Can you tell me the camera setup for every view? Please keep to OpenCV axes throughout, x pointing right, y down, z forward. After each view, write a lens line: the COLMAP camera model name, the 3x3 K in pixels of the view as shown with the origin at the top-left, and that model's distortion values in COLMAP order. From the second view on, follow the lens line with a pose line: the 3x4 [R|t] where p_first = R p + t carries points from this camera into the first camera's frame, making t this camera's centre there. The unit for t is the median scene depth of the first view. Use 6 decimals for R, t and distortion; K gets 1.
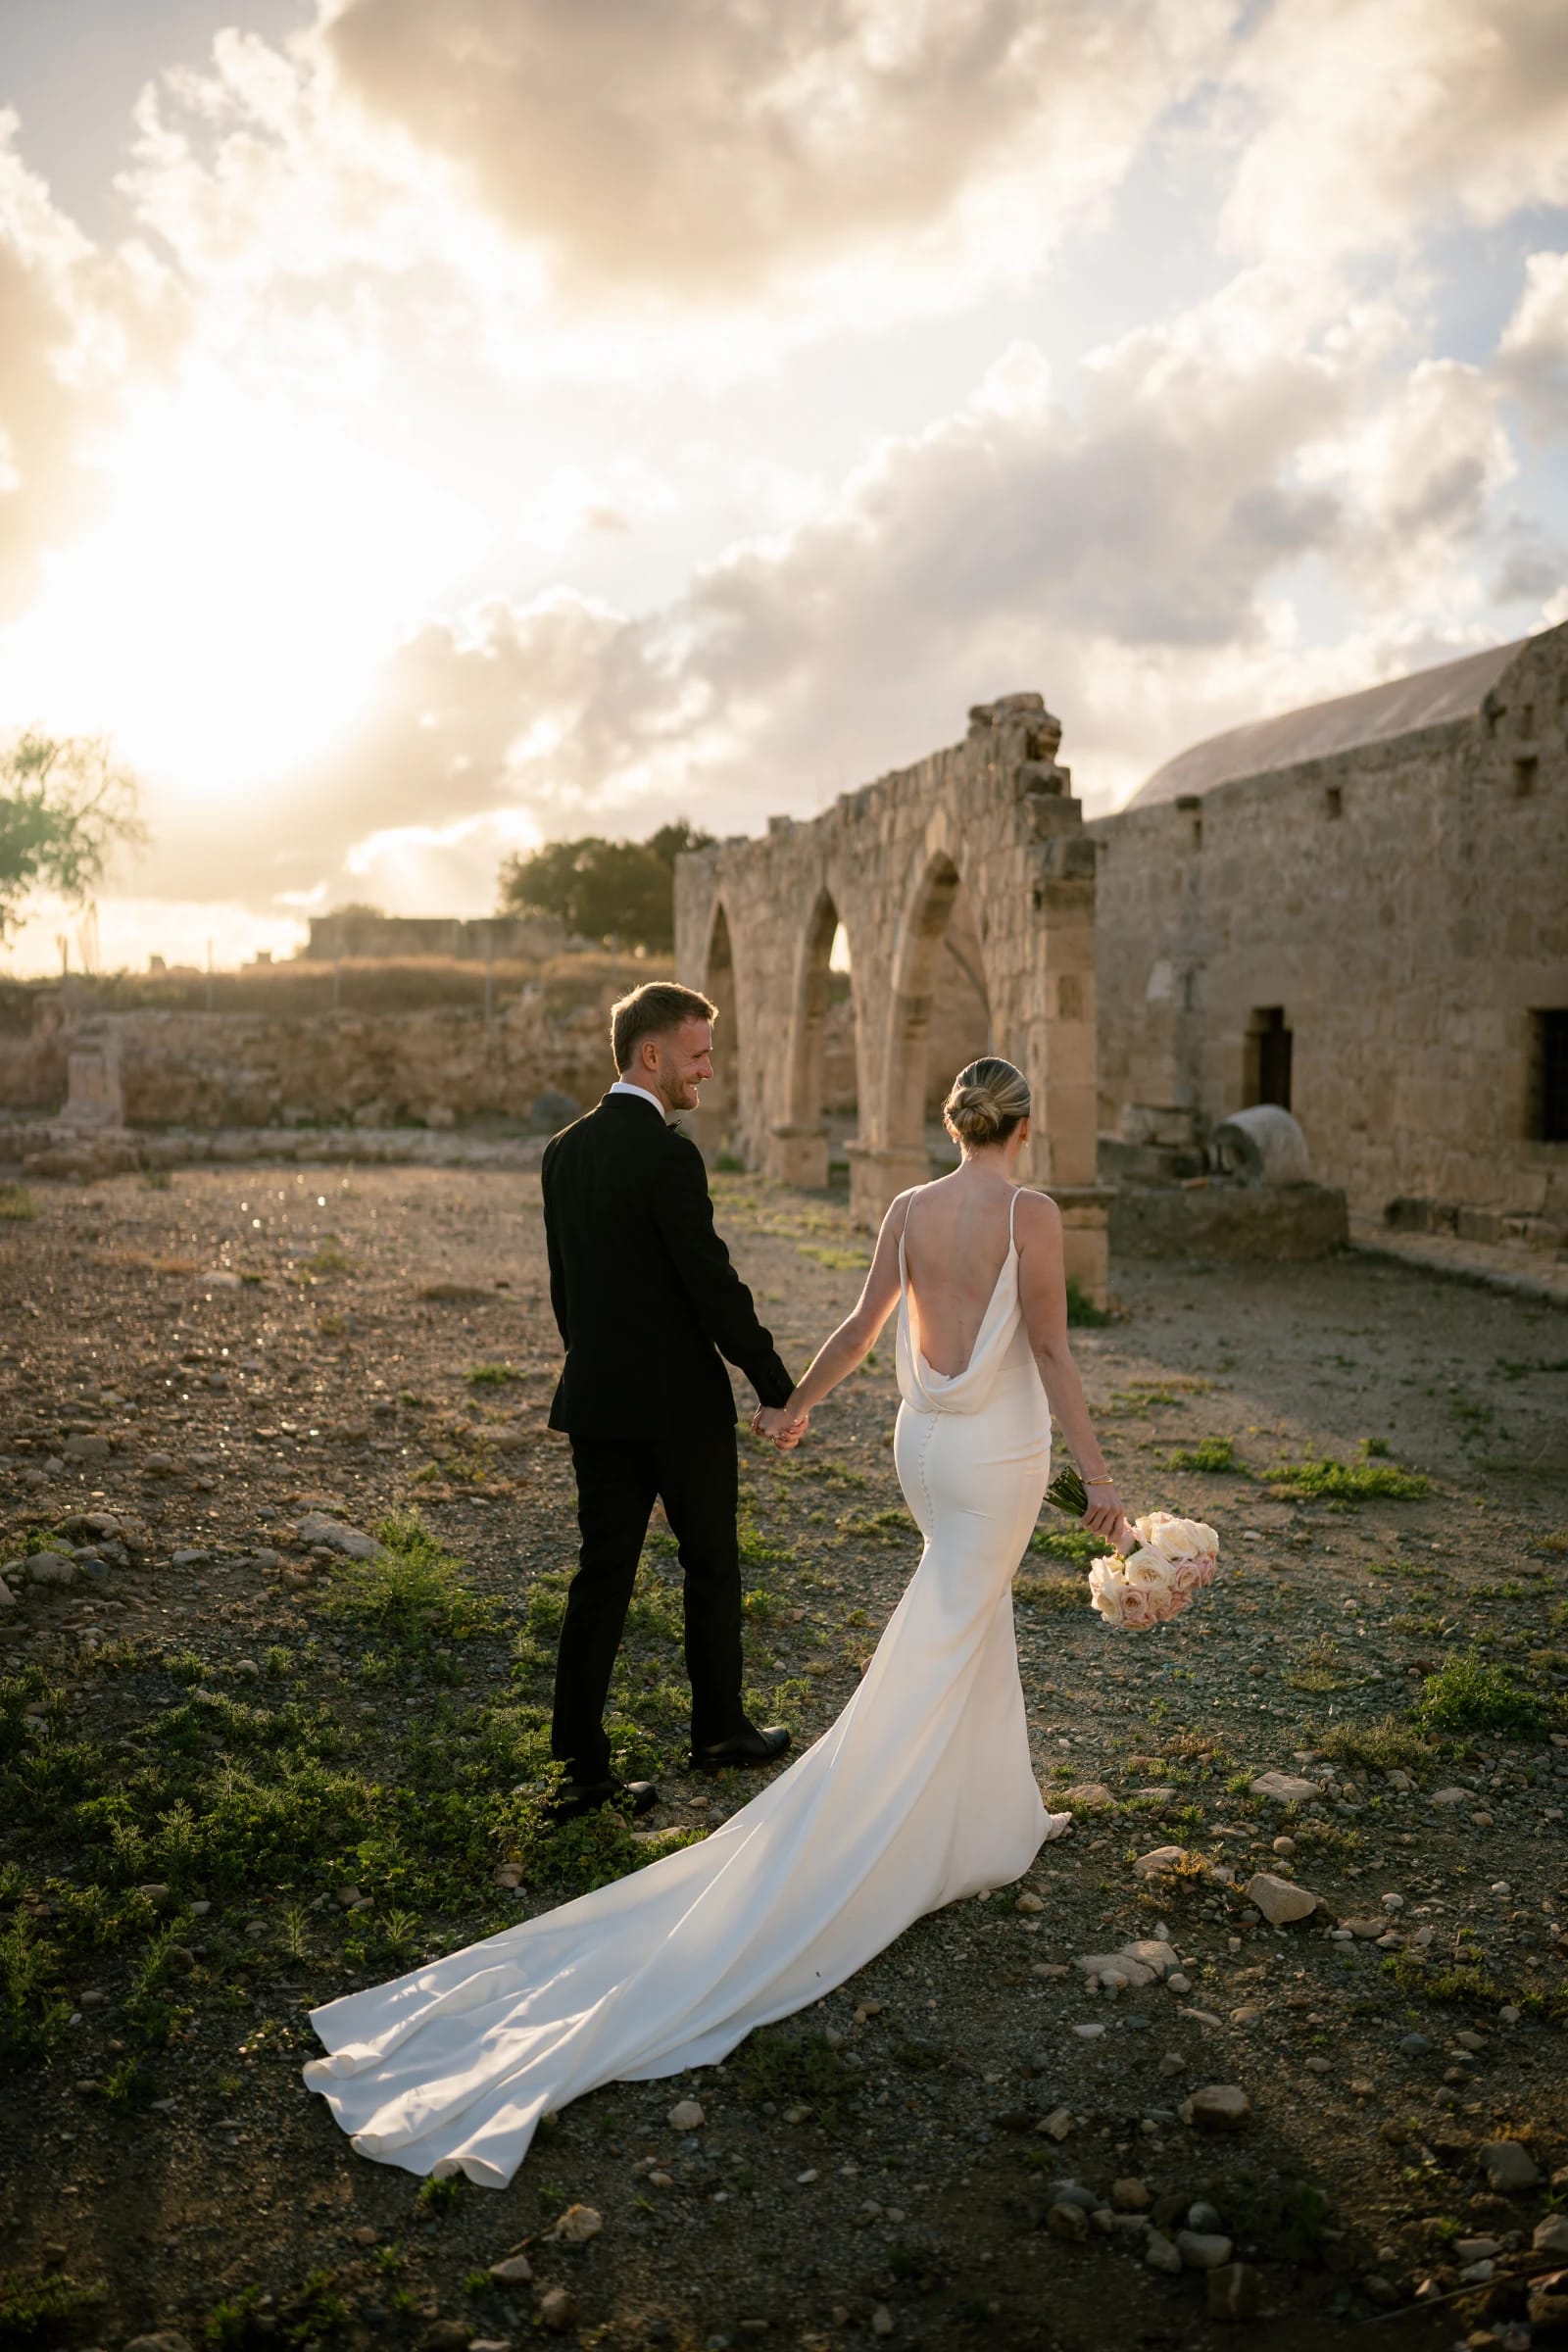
lens RADIAL K [[2322.7, 0, 784.0], [0, 2322.7, 1176.0], [0, 0, 1]] dist [-0.012156, 0.021336]
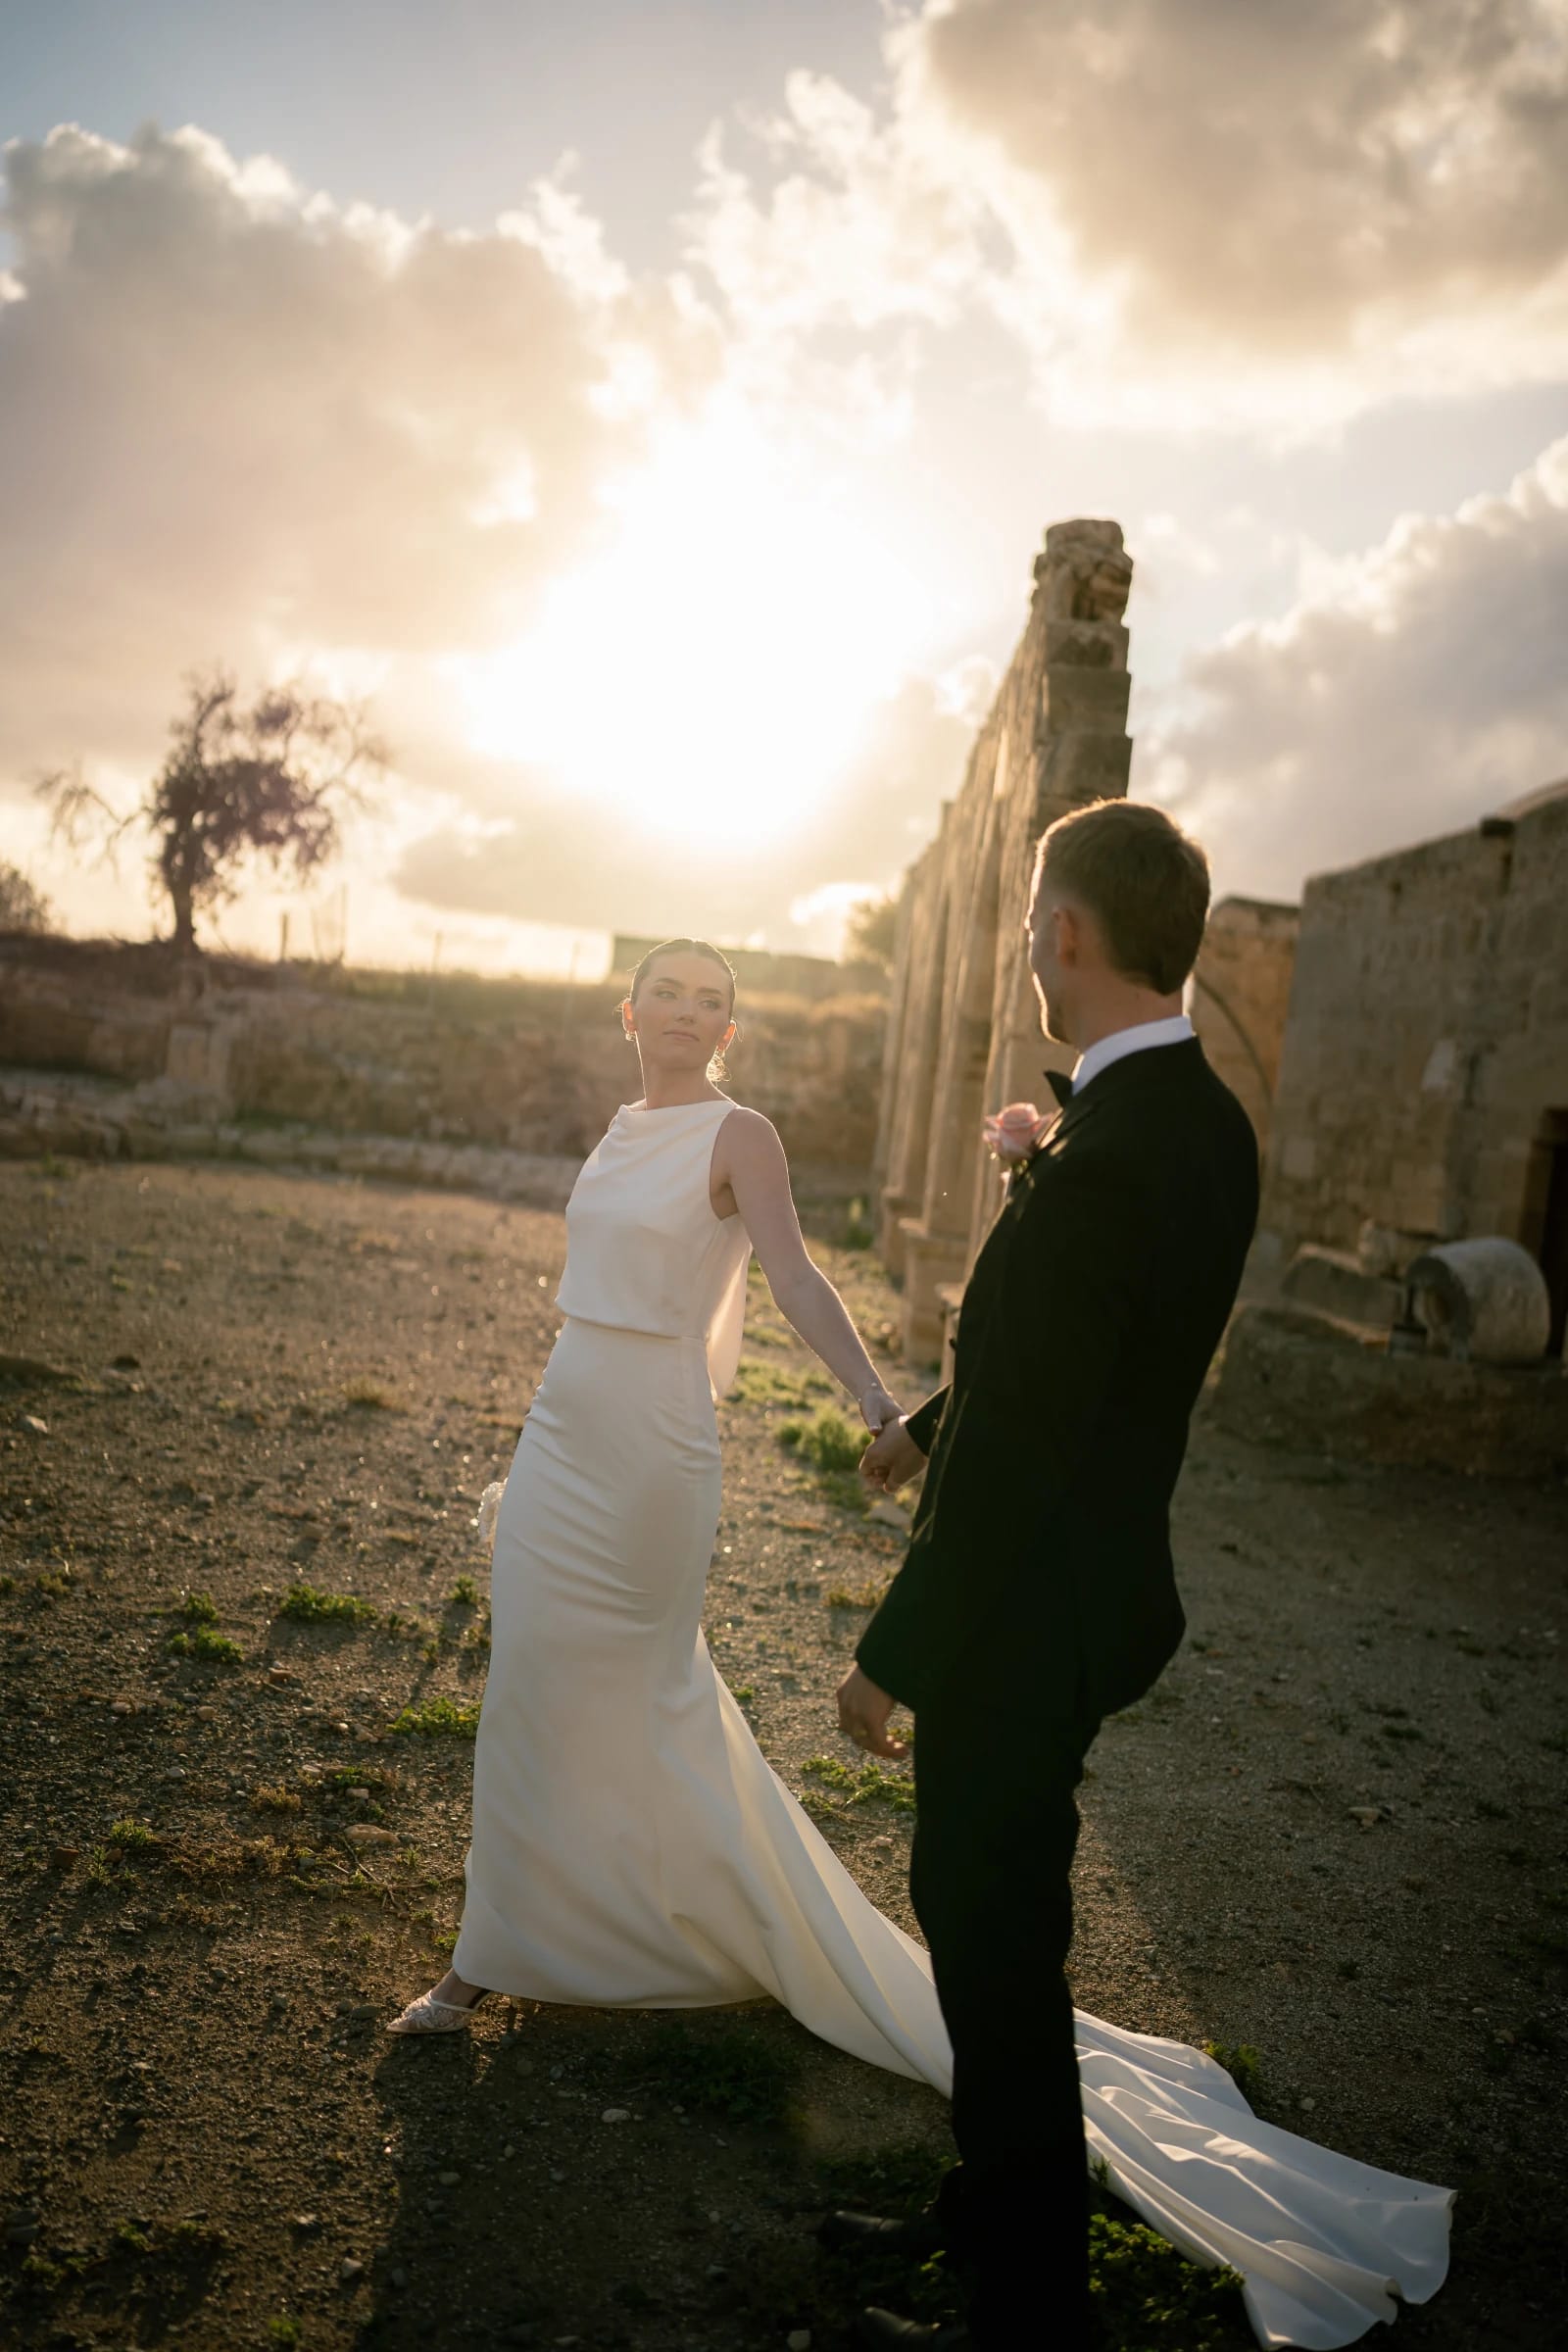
lens RADIAL K [[2329.0, 0, 730.6], [0, 2329.0, 1207.0], [0, 0, 1]] dist [-0.040067, 0.000621]
pose [[0.974820, 0.117746, -0.189371, 0.117674], [-0.120978, 0.992640, -0.005557, -0.008742], [0.187323, 0.028327, 0.981890, 0.300998]]
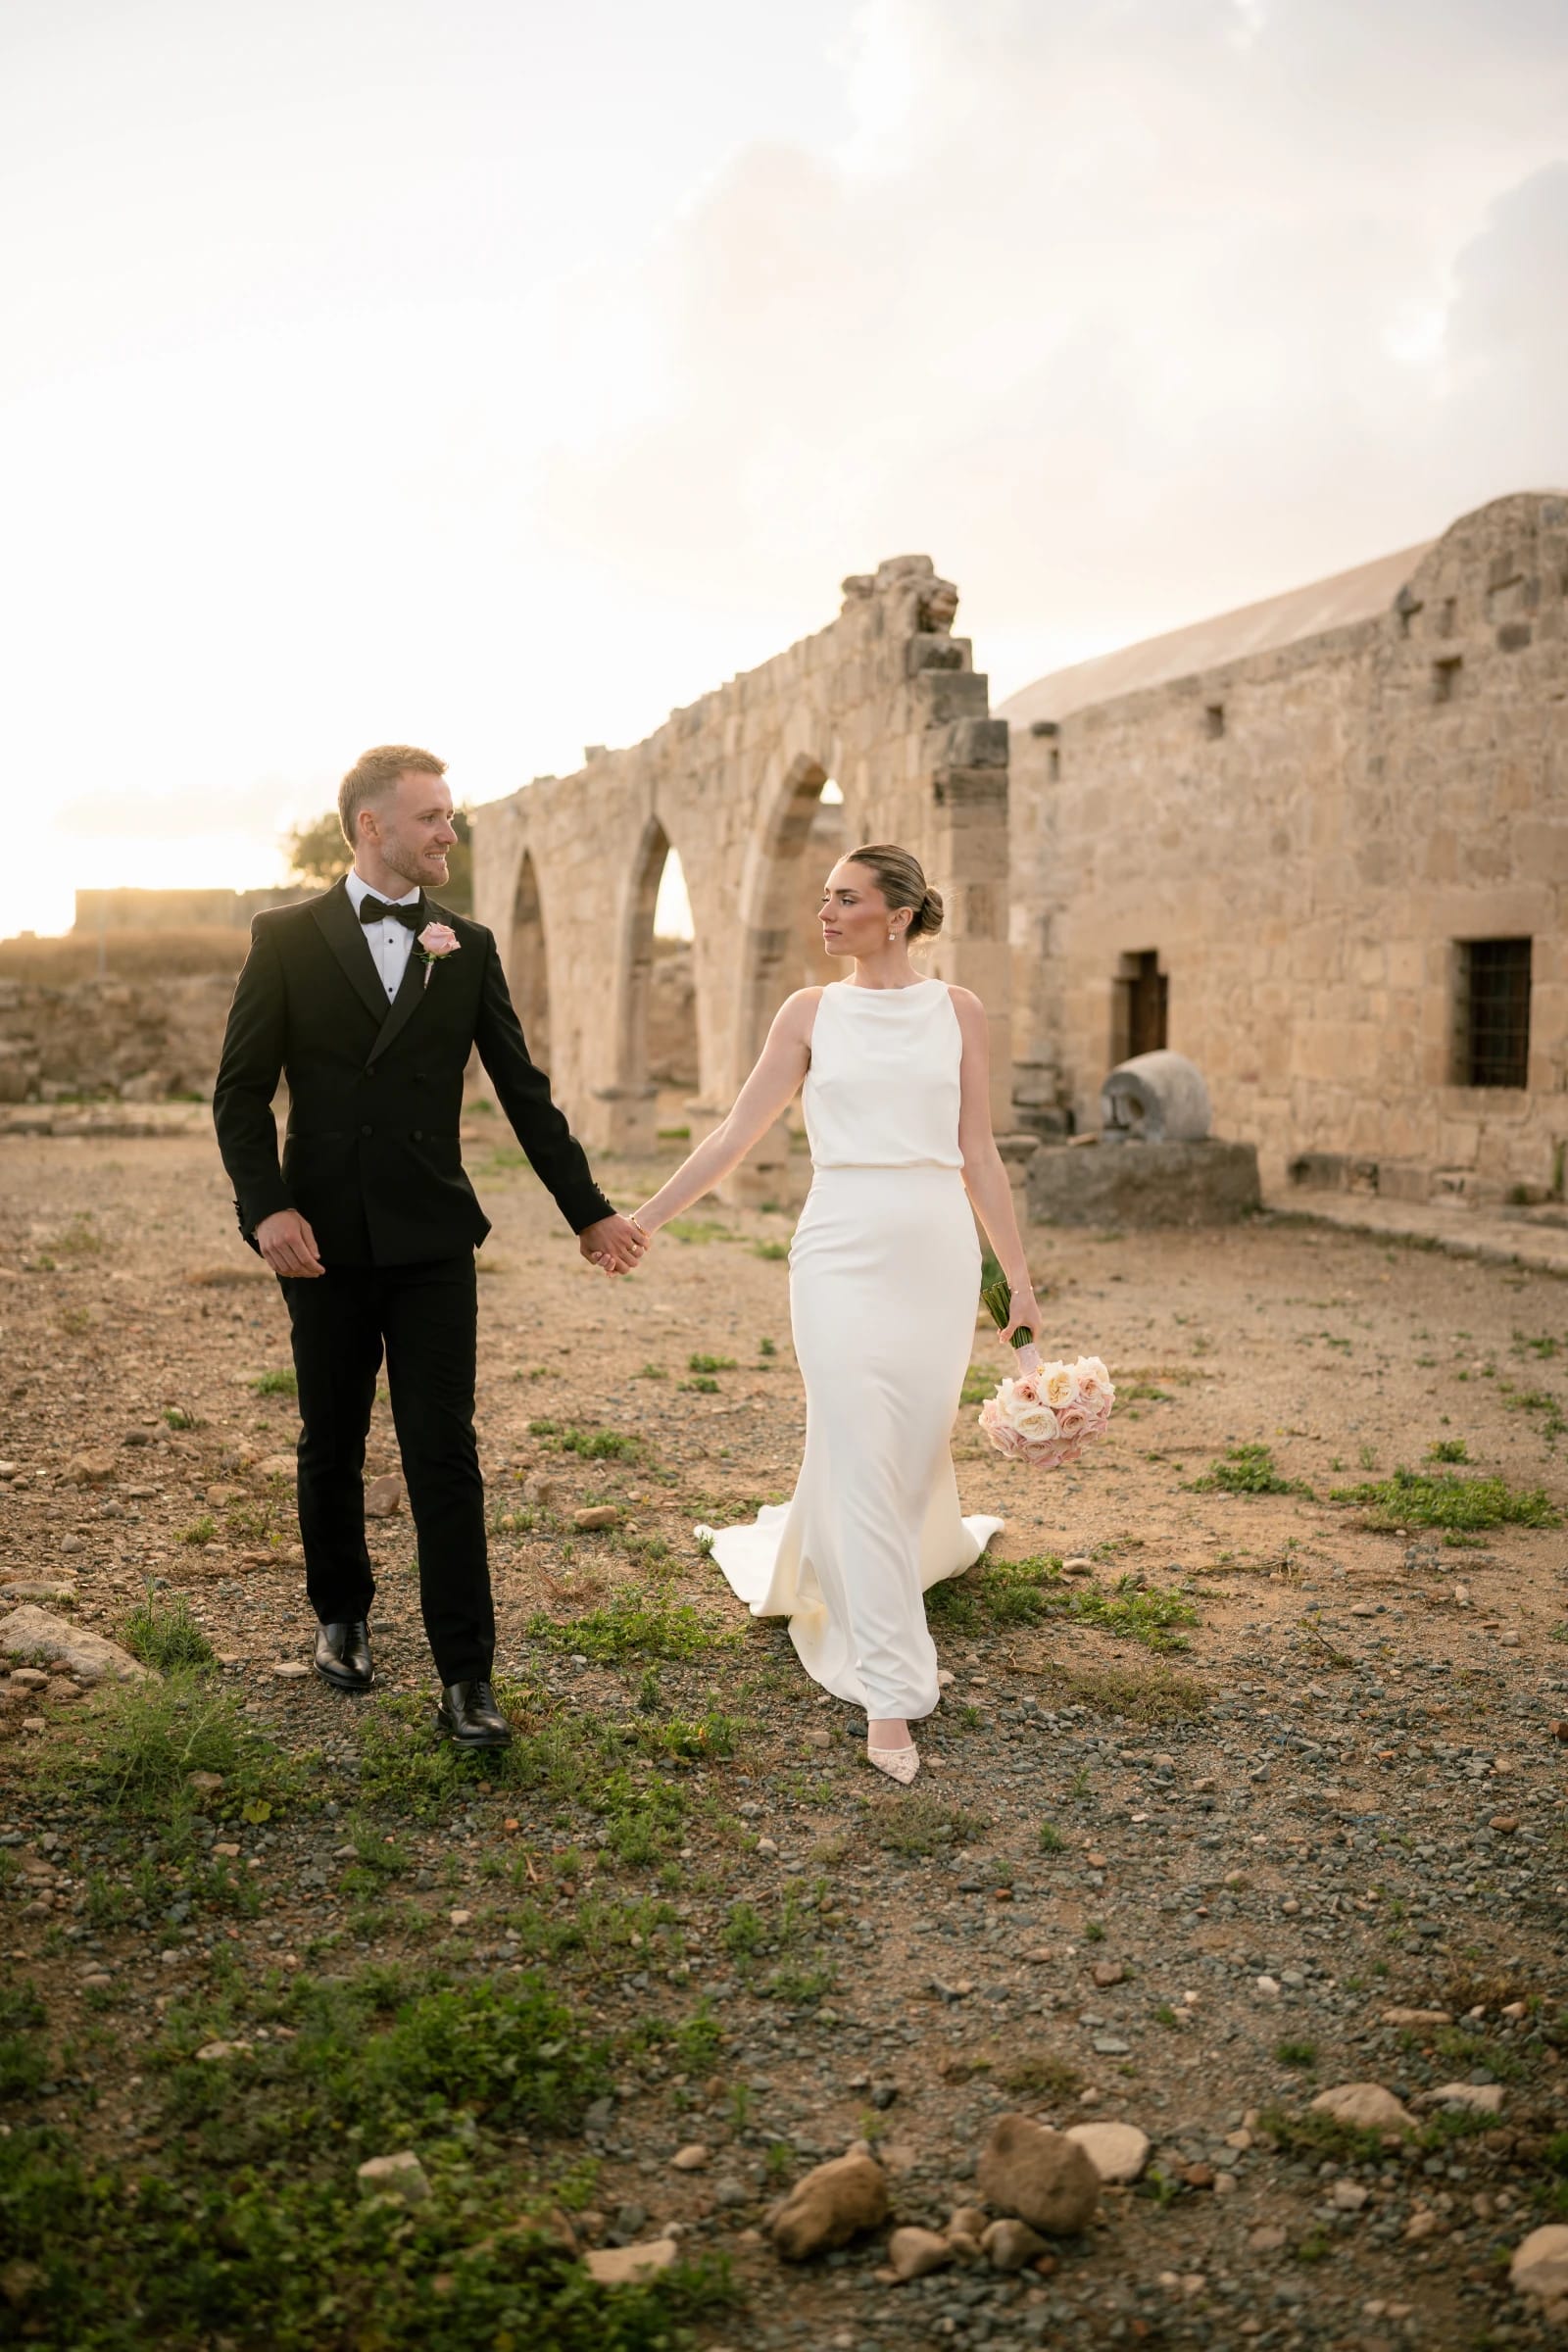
lens RADIAL K [[2322.7, 0, 784.0], [0, 2322.7, 1176.0], [0, 0, 1]] dist [-0.012156, 0.021336]
pose [[0.995738, -0.014920, 0.091011, -0.018106], [0.014261, 0.999867, 0.007883, 0.008202], [-0.091117, -0.006551, 0.995819, 0.128841]]
